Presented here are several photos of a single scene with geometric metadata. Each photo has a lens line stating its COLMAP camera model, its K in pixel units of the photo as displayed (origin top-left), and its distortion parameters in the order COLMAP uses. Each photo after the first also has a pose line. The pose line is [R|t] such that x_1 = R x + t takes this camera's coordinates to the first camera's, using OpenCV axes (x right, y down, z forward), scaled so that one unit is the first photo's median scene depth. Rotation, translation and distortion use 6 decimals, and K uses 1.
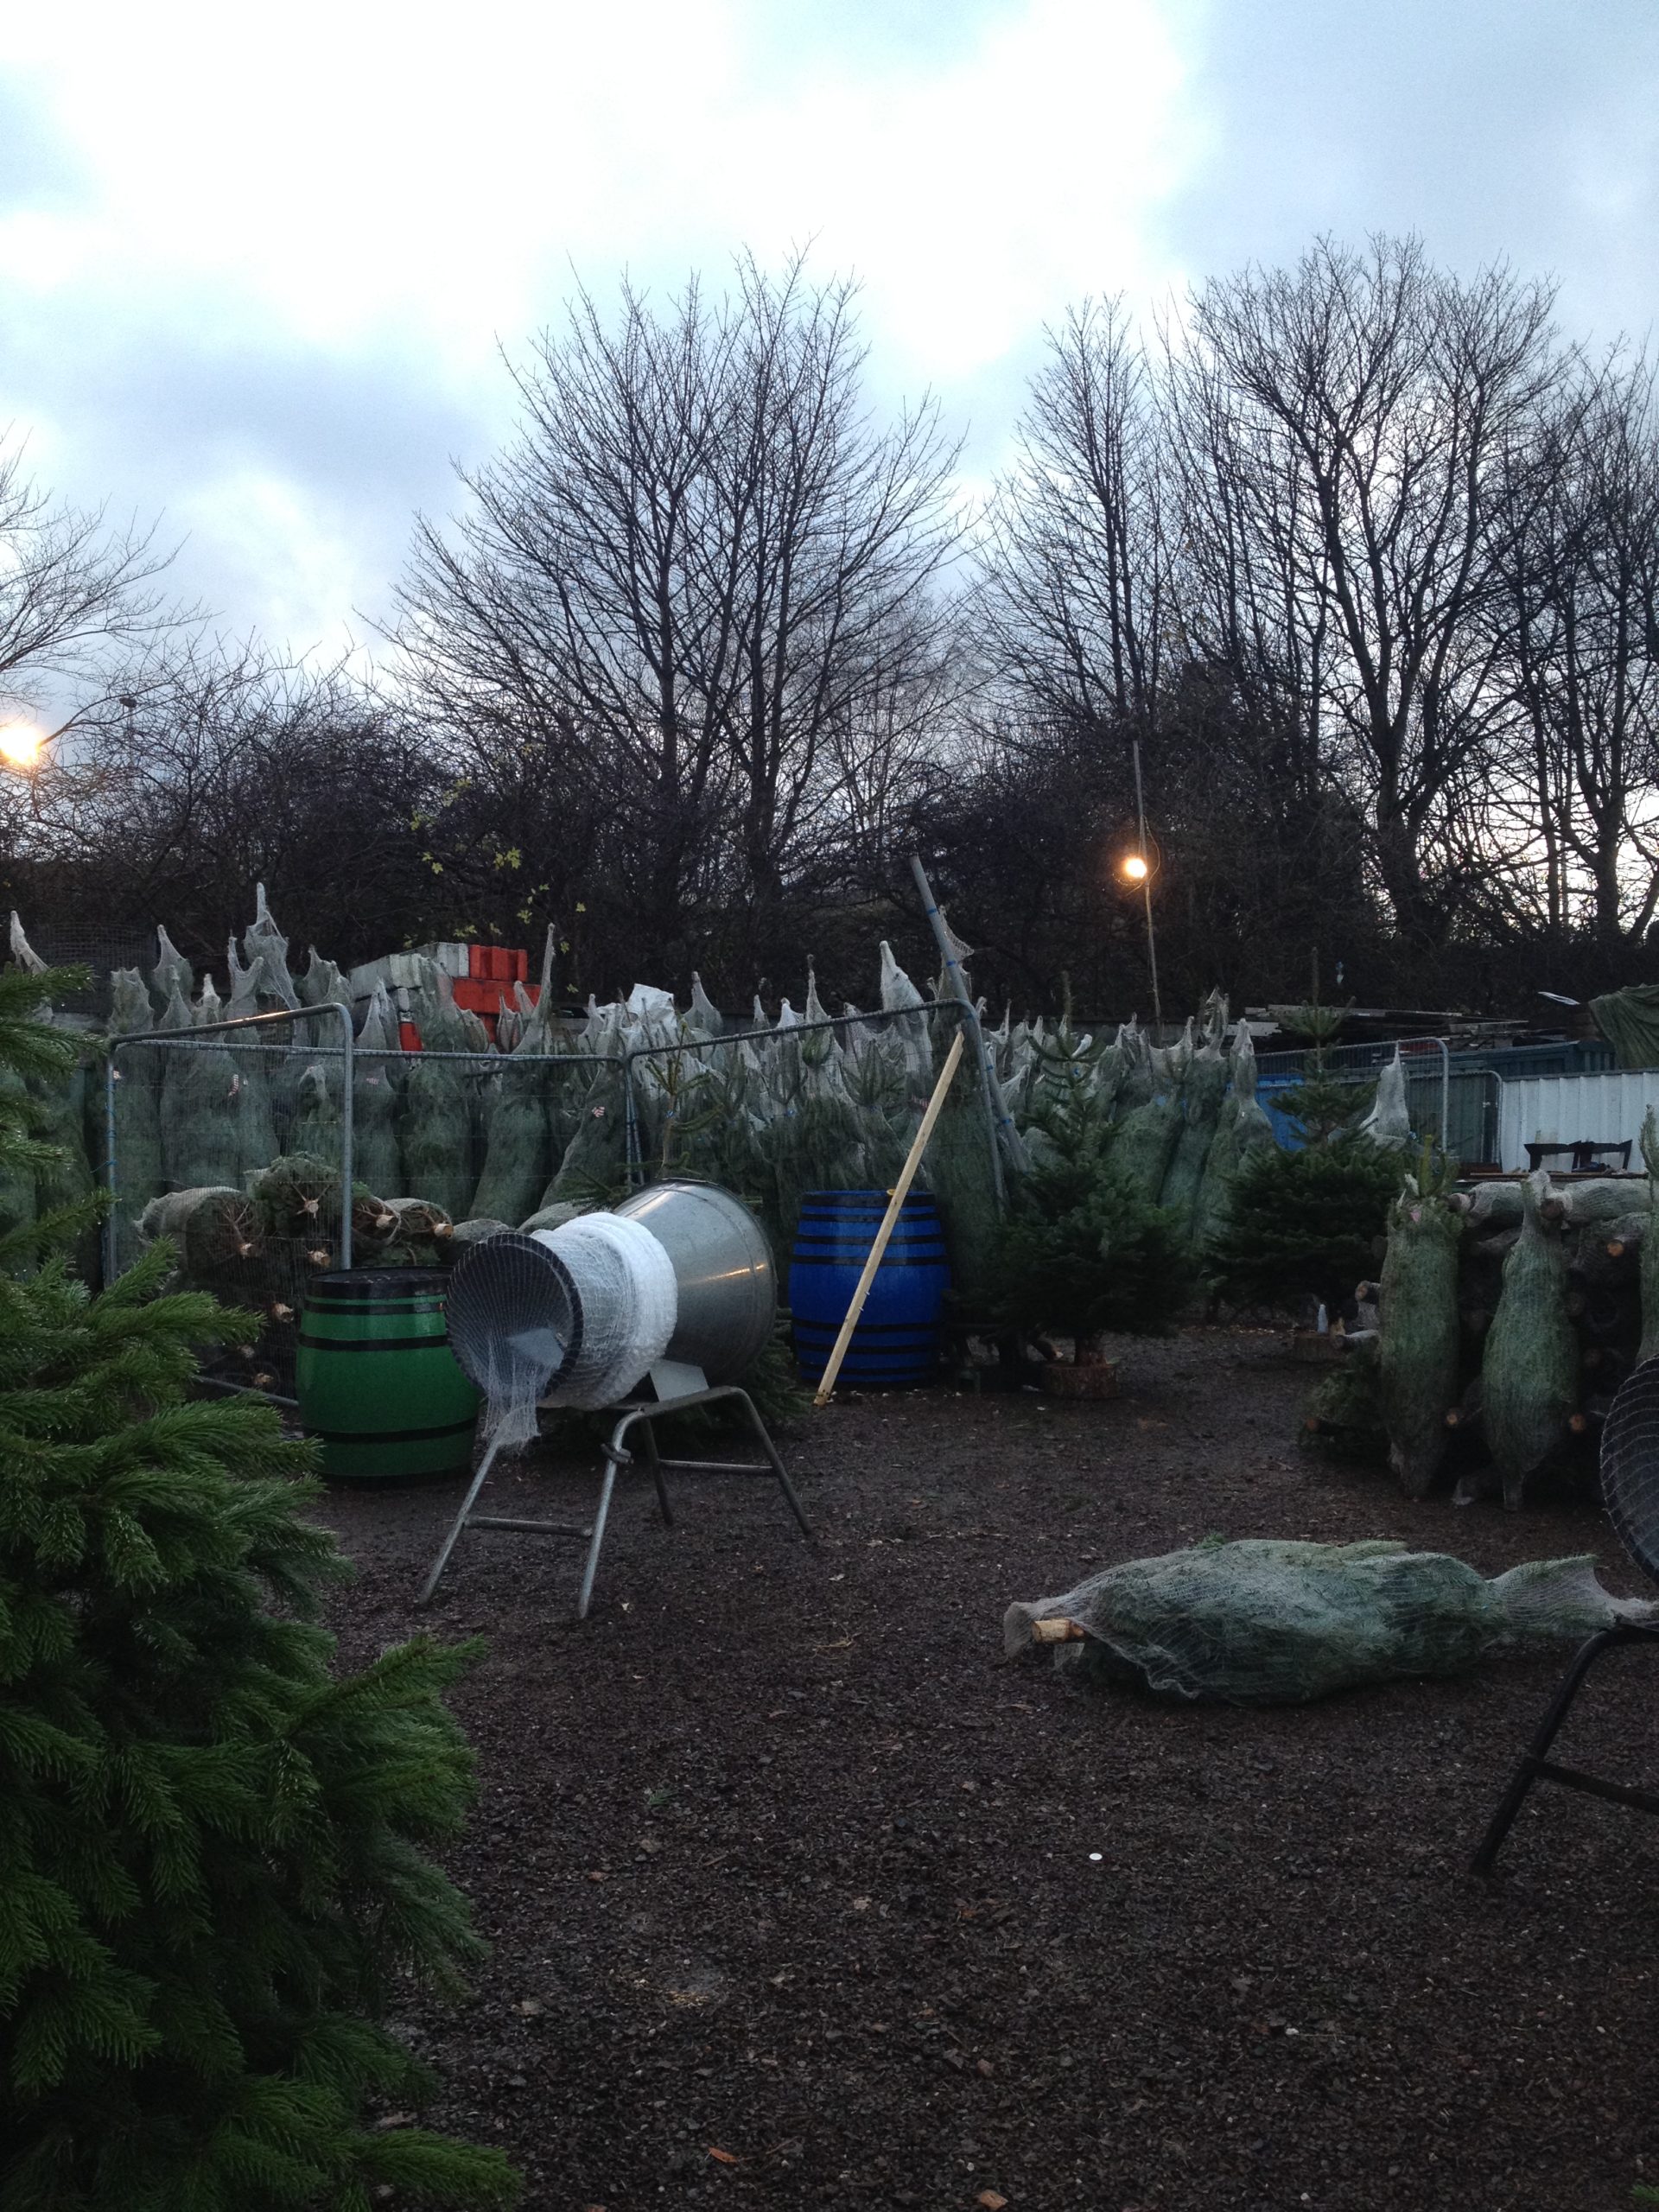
lens RADIAL K [[2267.0, 0, 828.4], [0, 2267.0, 1107.4], [0, 0, 1]] dist [0.020450, 0.000000]
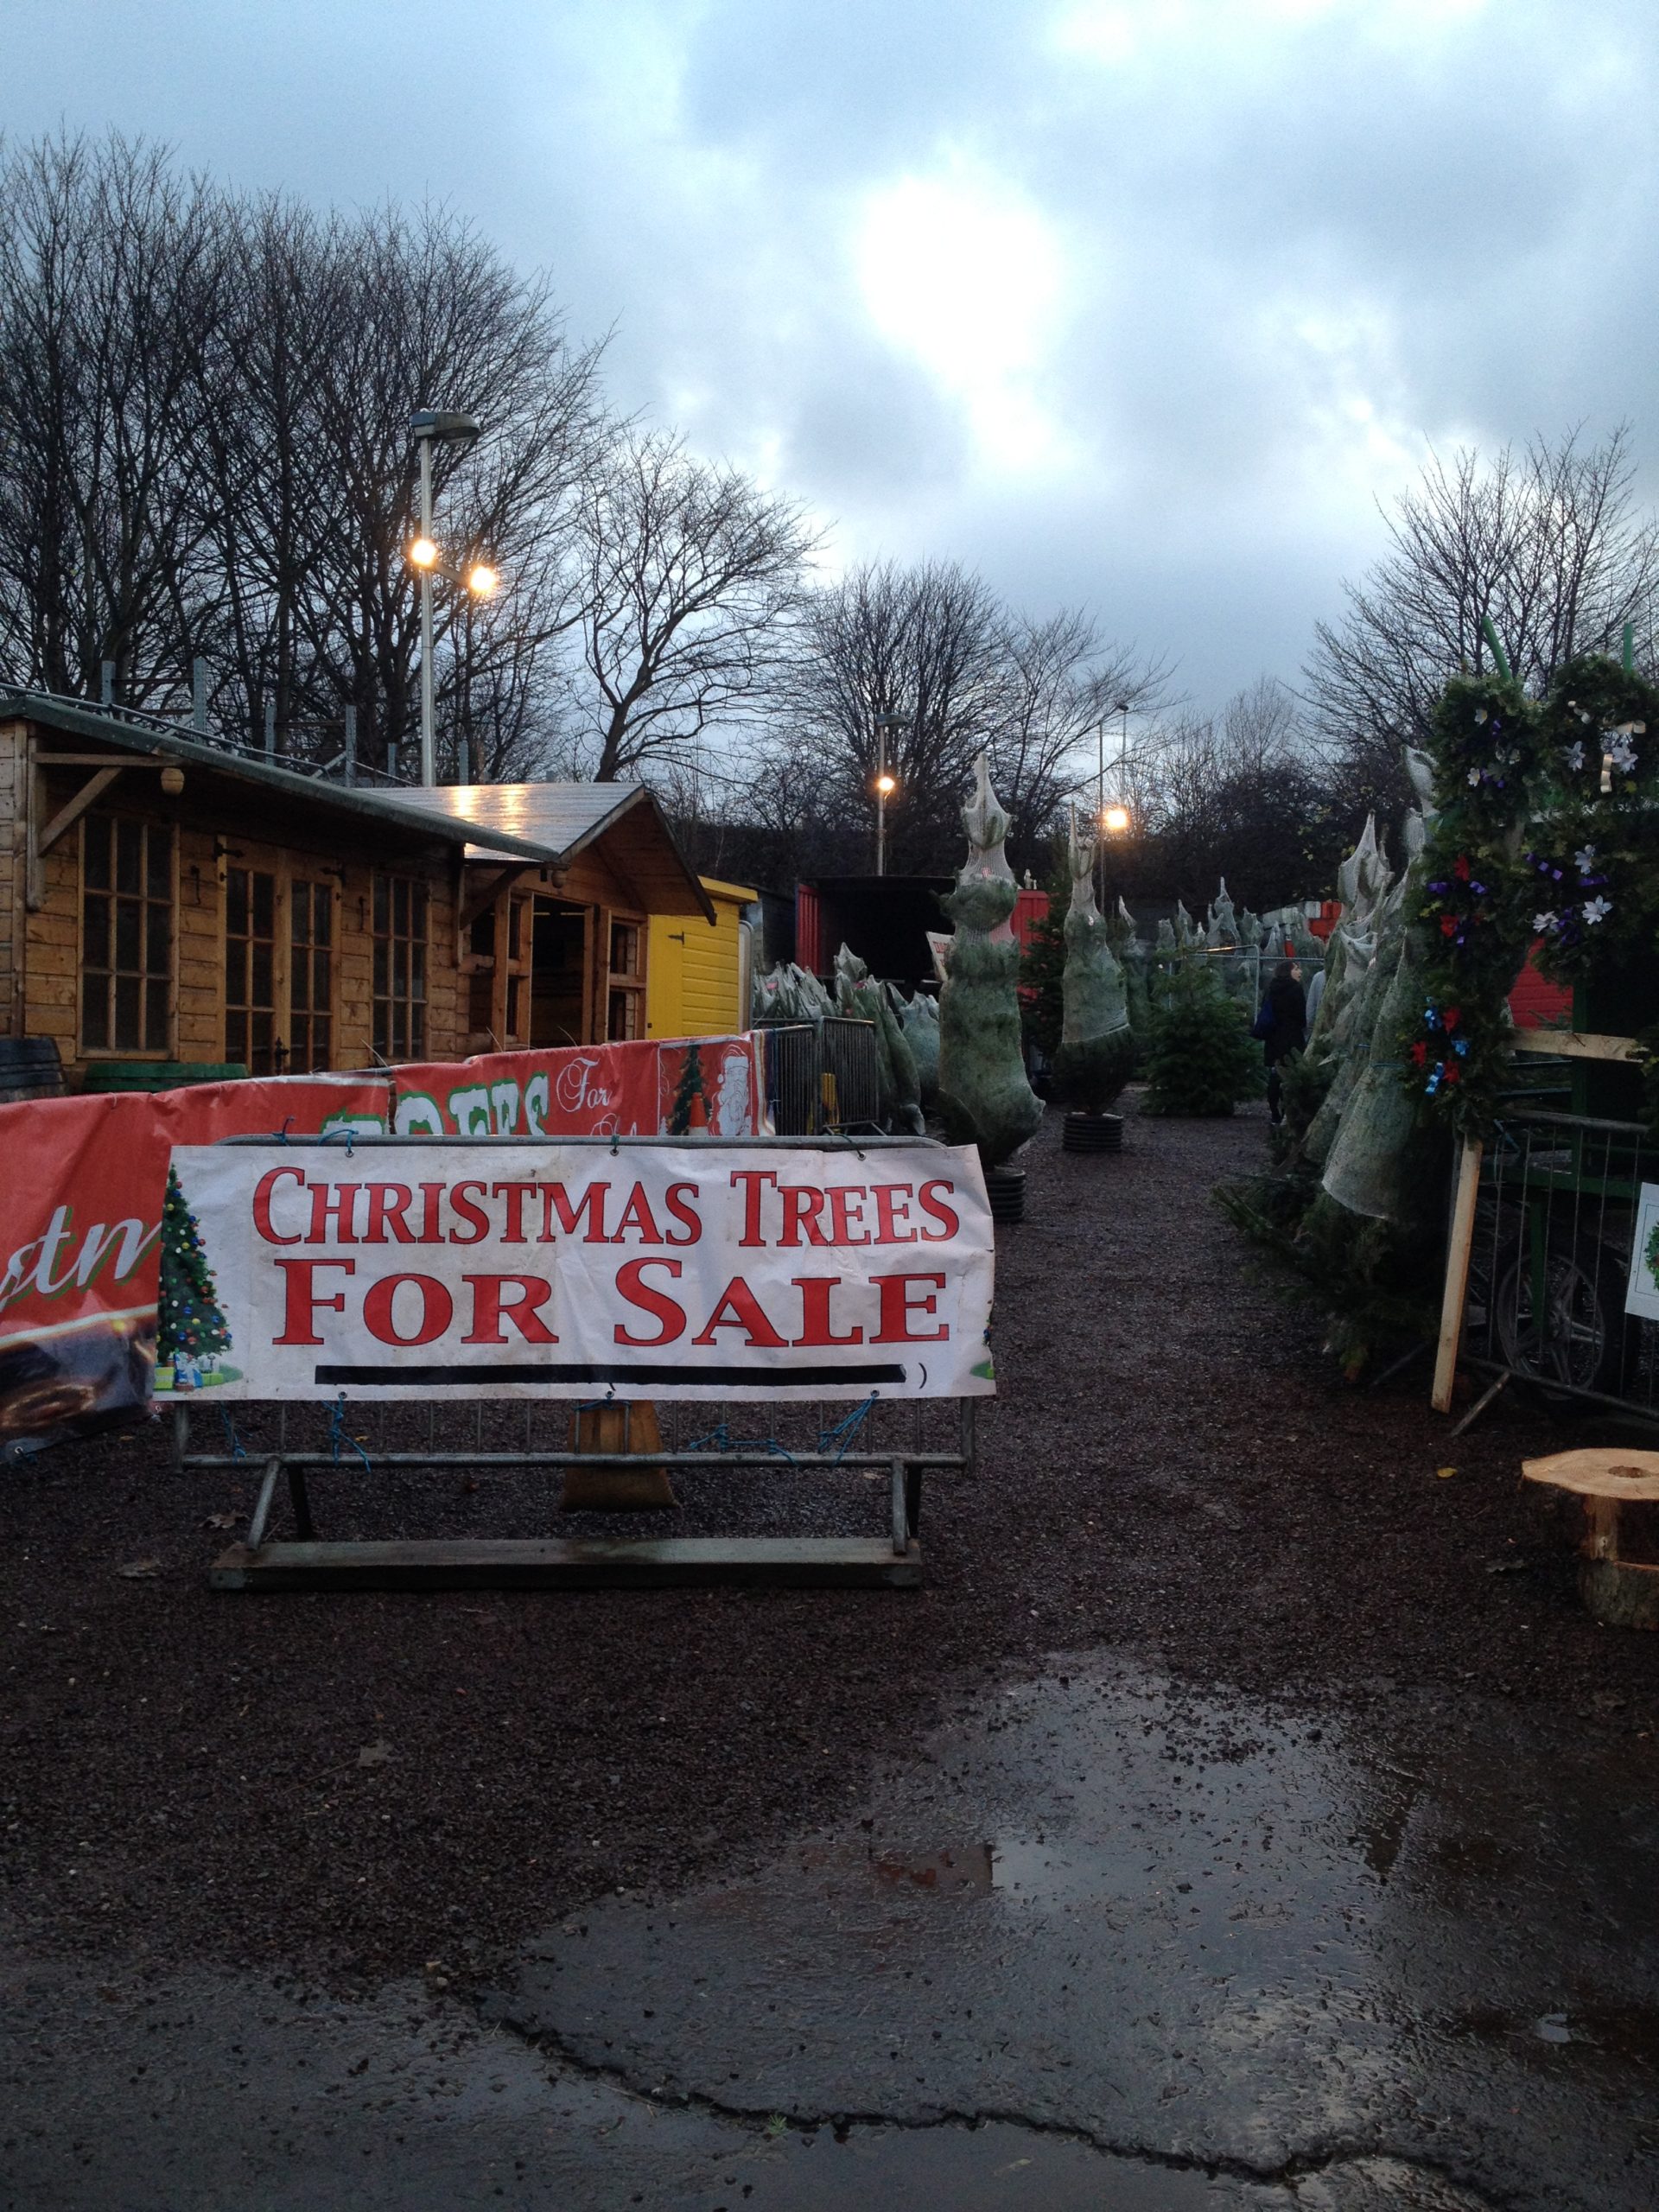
lens RADIAL K [[2267.0, 0, 828.7], [0, 2267.0, 1107.0], [0, 0, 1]] dist [0.020450, 0.000000]
pose [[0.920600, 0.036813, -0.388767, 0.257205], [-0.016497, 0.998324, 0.055470, 0.006693], [0.390157, -0.044652, 0.919665, -1.161217]]
